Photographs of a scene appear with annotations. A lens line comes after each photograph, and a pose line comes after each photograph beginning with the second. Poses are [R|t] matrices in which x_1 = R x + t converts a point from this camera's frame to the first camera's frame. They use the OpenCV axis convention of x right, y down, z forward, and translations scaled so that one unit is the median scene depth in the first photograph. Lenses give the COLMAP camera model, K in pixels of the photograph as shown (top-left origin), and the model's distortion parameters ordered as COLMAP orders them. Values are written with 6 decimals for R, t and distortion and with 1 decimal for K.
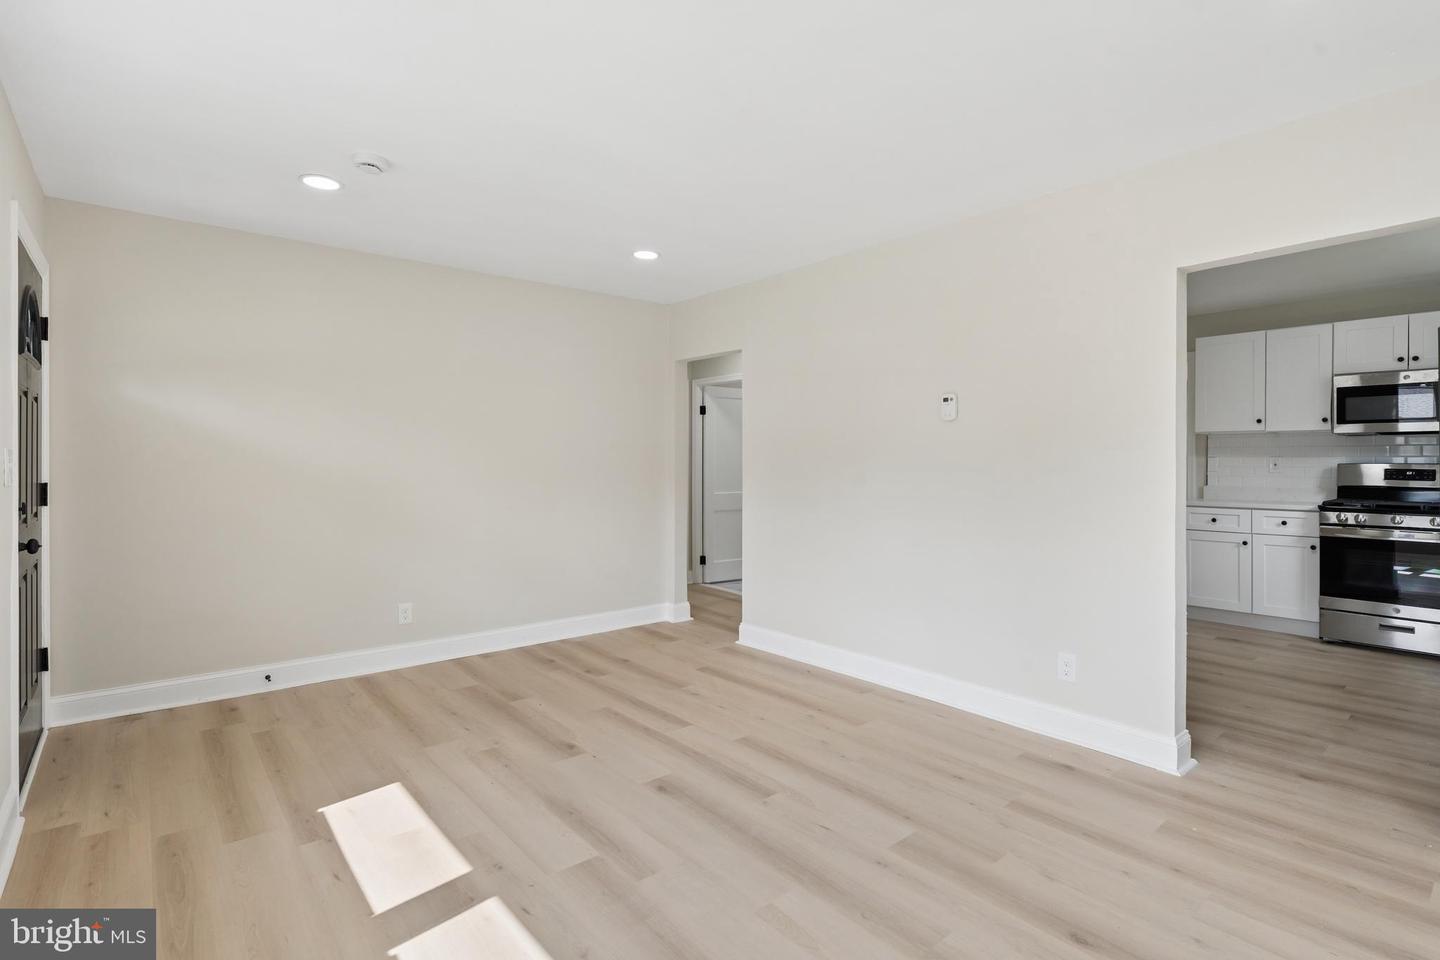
lens RADIAL K [[689.8, 0, 719.8], [0, 689.8, 483.9], [0, 0, 1]] dist [-0.004889, -0.000248]
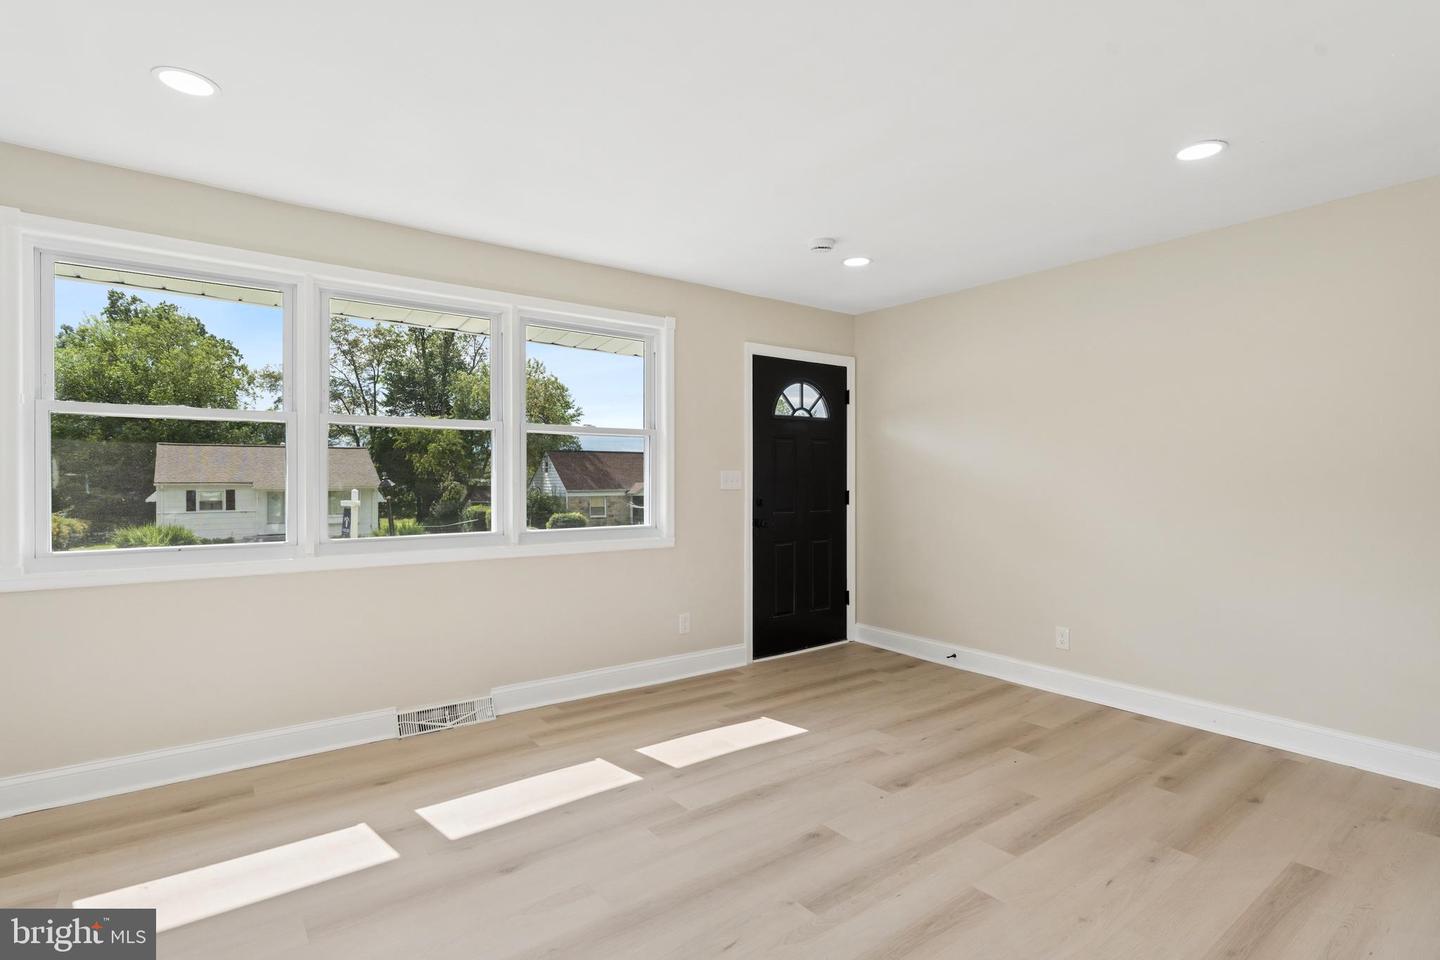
lens RADIAL K [[689.8, 0, 719.8], [0, 689.8, 483.9], [0, 0, 1]] dist [-0.004889, -0.000248]
pose [[-0.038391, 0.008360, -0.999228, 0.743794], [-0.033017, 0.999408, 0.009630, -0.027129], [0.998717, 0.033362, -0.038092, 0.799915]]
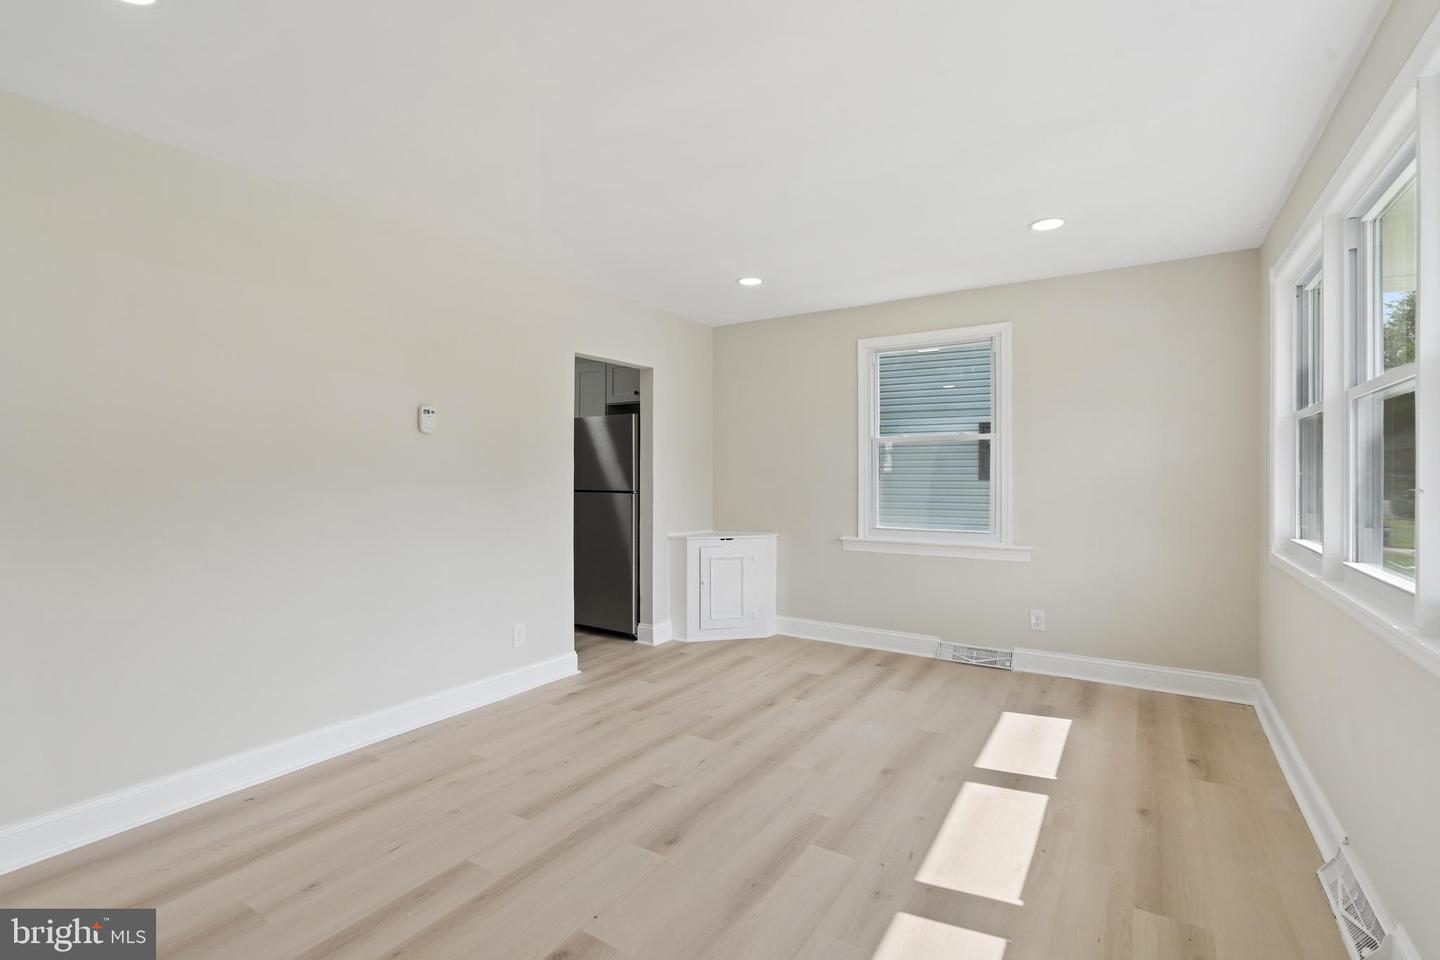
lens RADIAL K [[659.8, 0, 705.5], [0, 659.8, 470.3], [0, 0, 1]] dist [-0.011297, 0.004829]
pose [[-0.288091, 0.010621, 0.957544, -0.818706], [0.028941, 0.999578, -0.002380, -0.030307], [-0.957166, 0.027027, -0.288277, 1.063619]]
